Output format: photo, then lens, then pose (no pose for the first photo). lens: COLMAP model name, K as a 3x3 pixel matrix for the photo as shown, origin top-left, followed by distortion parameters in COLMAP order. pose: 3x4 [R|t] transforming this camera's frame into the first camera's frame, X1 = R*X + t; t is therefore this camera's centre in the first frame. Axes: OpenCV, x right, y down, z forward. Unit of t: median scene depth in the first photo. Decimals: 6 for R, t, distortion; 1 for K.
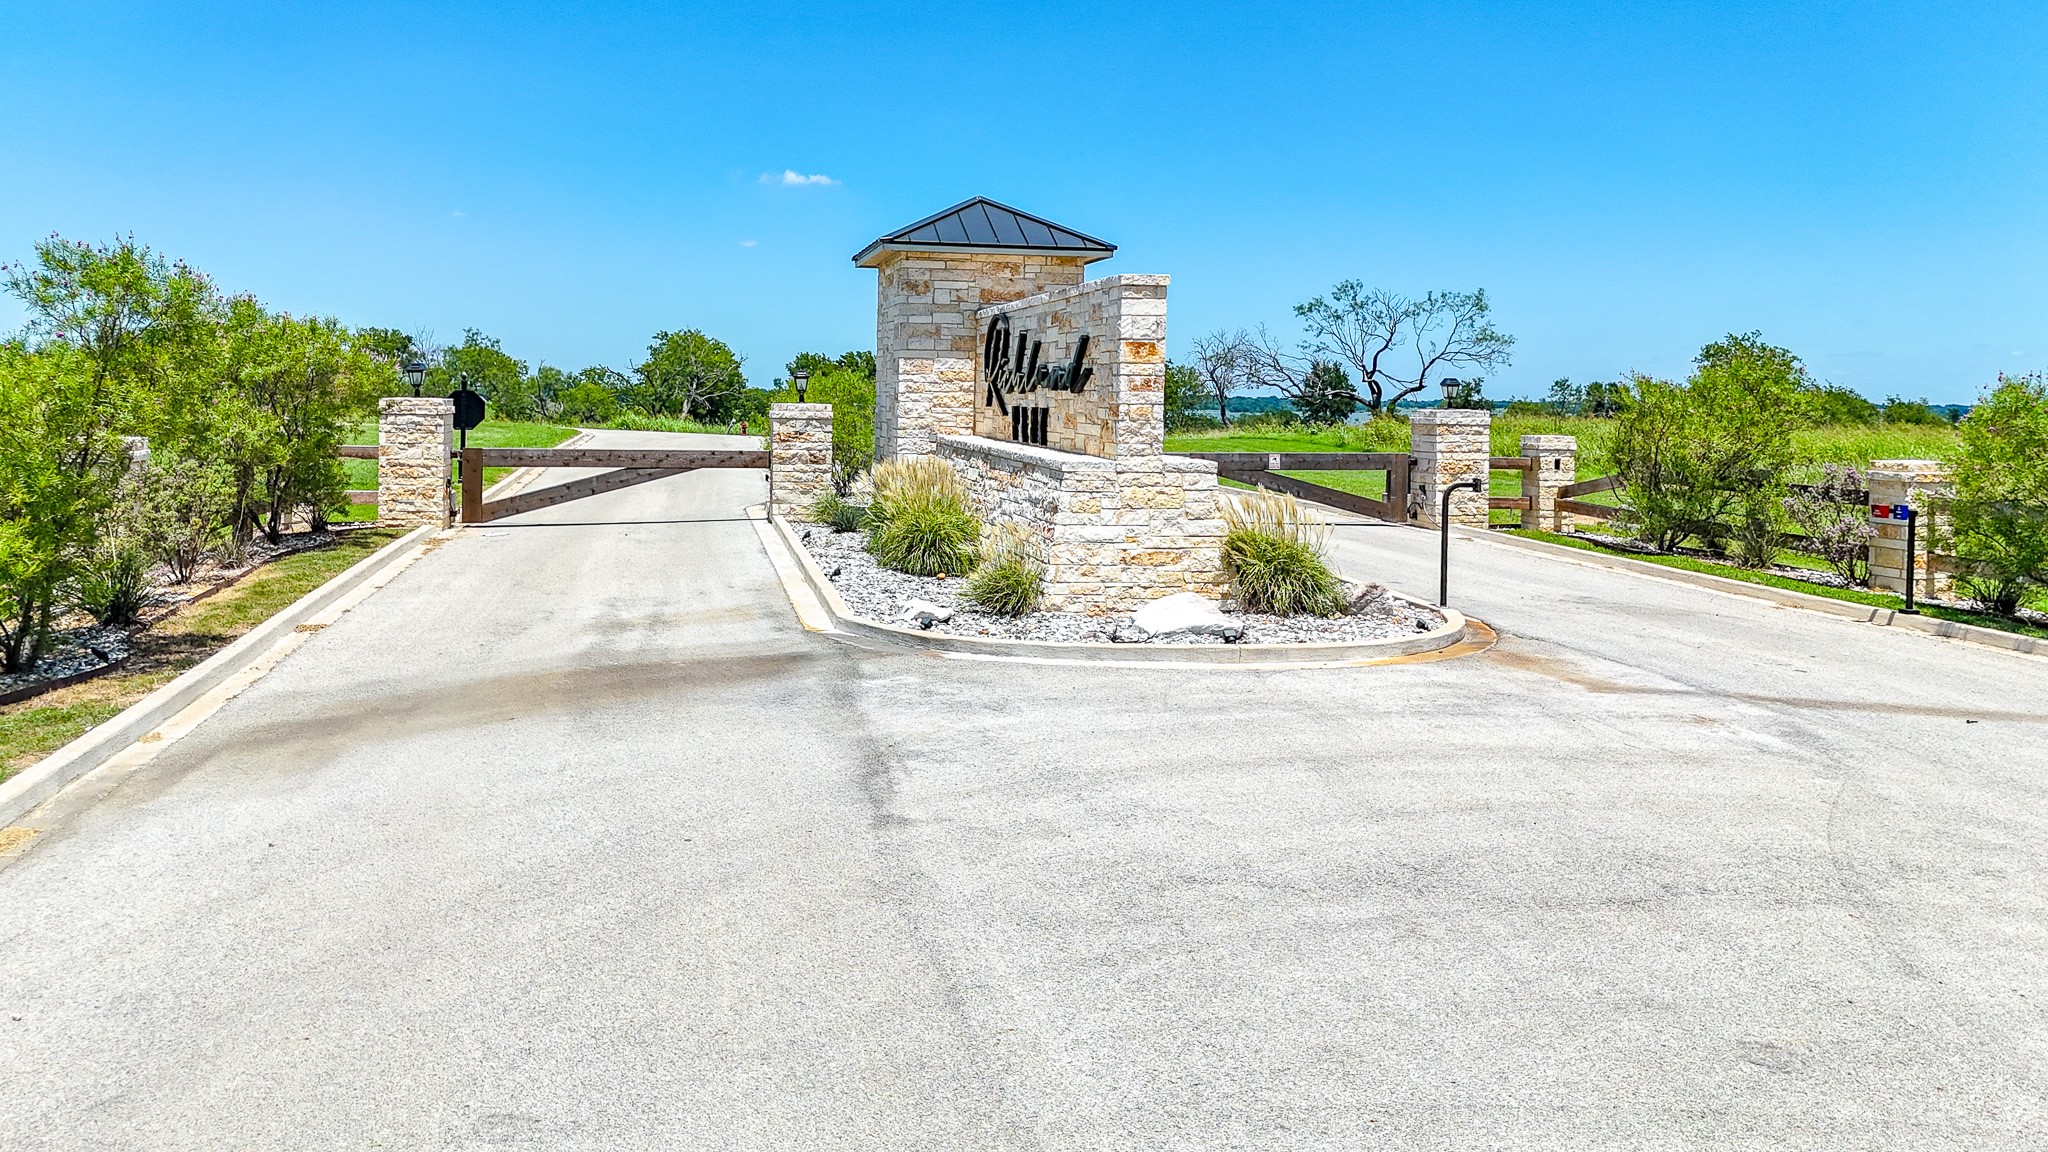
lens RADIAL K [[1456.2, 0, 1027.6], [0, 1456.2, 523.7], [0, 0, 1]] dist [0.074269, -0.070952]
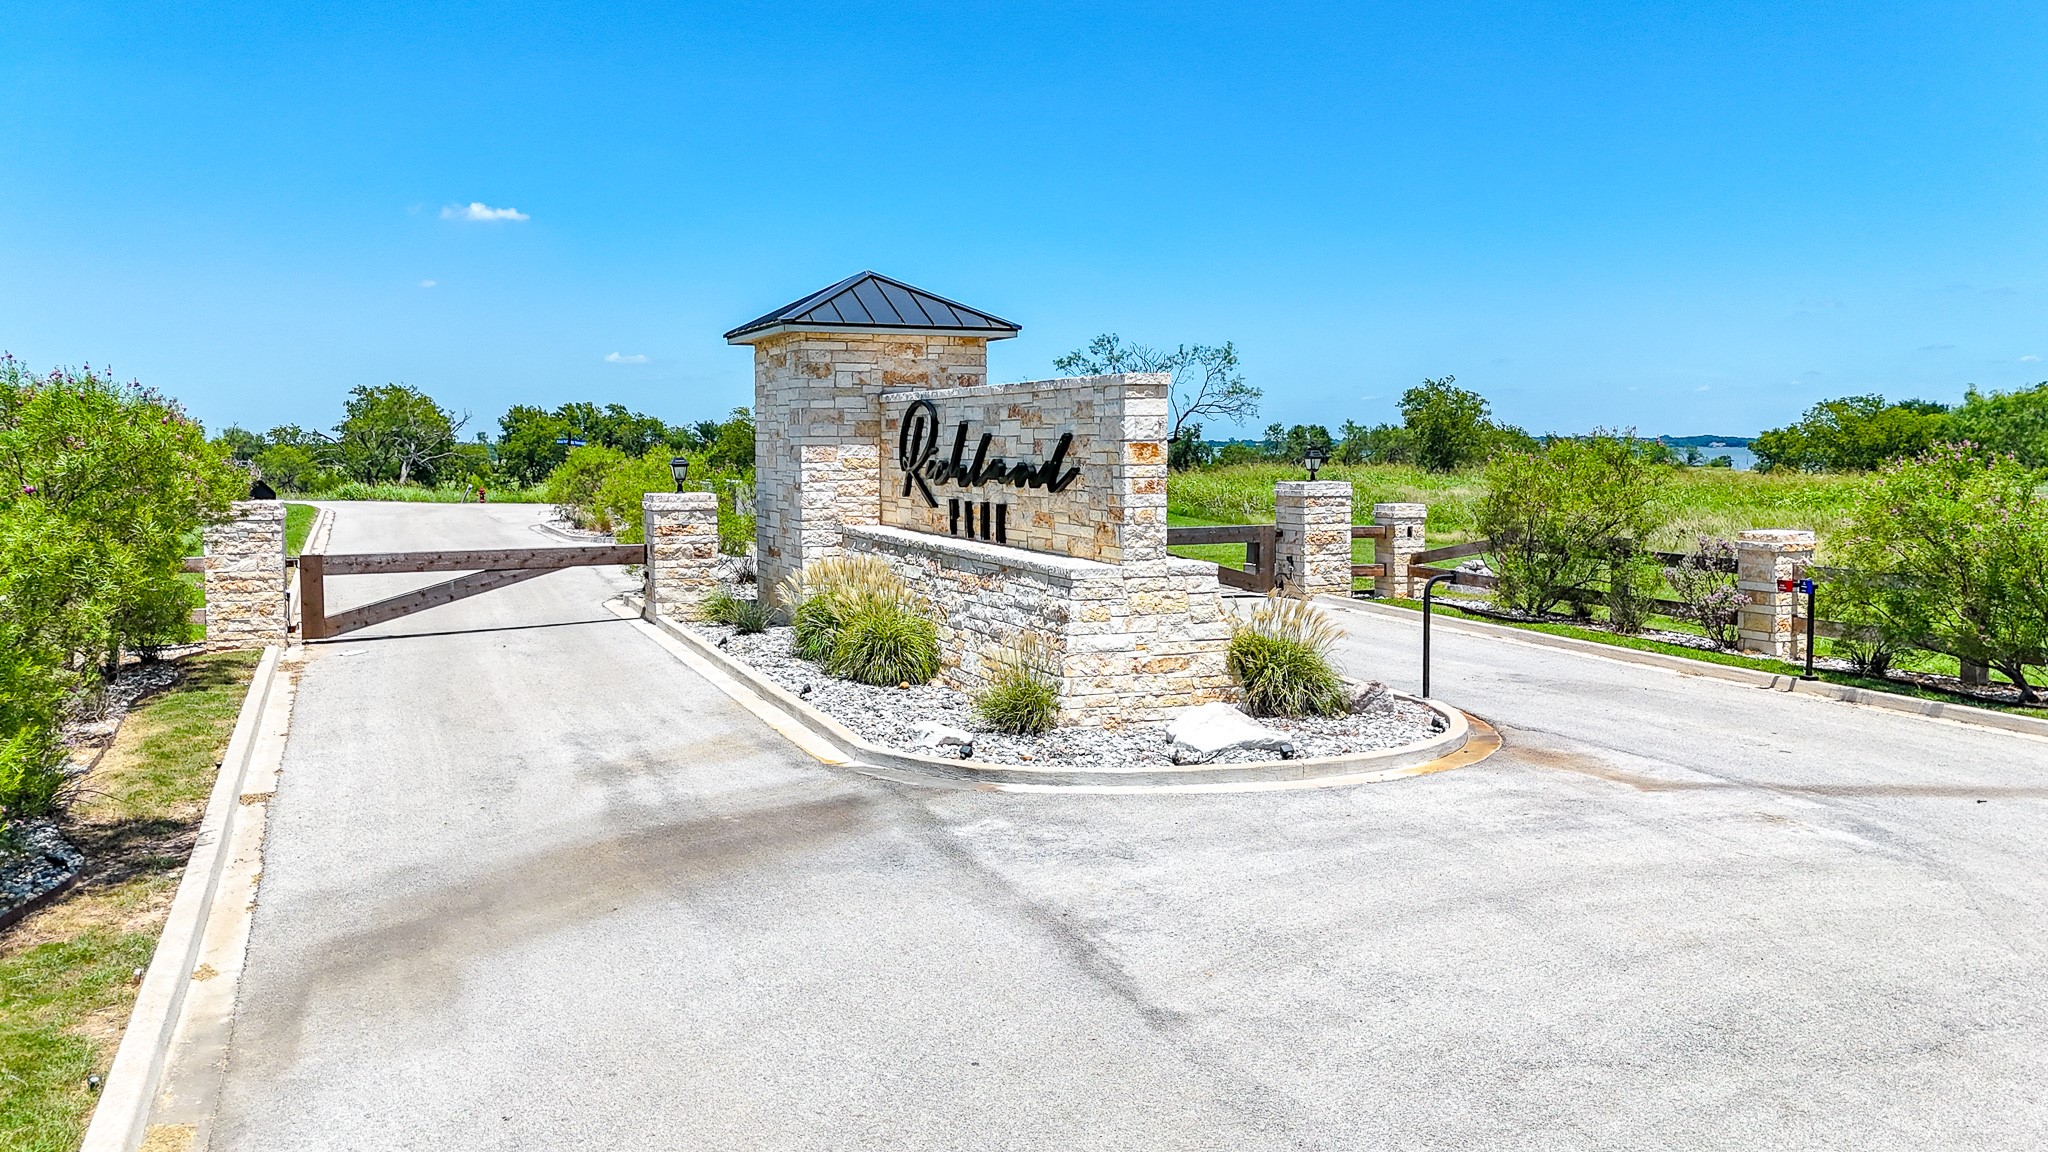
lens RADIAL K [[1479.8, 0, 1030.1], [0, 1479.8, 573.6], [0, 0, 1]] dist [0.085641, -0.093931]
pose [[0.980607, -0.032019, 0.193349, -0.133612], [0.031681, 0.999486, 0.004841, -0.031715], [-0.193404, 0.001378, 0.981118, 0.035109]]
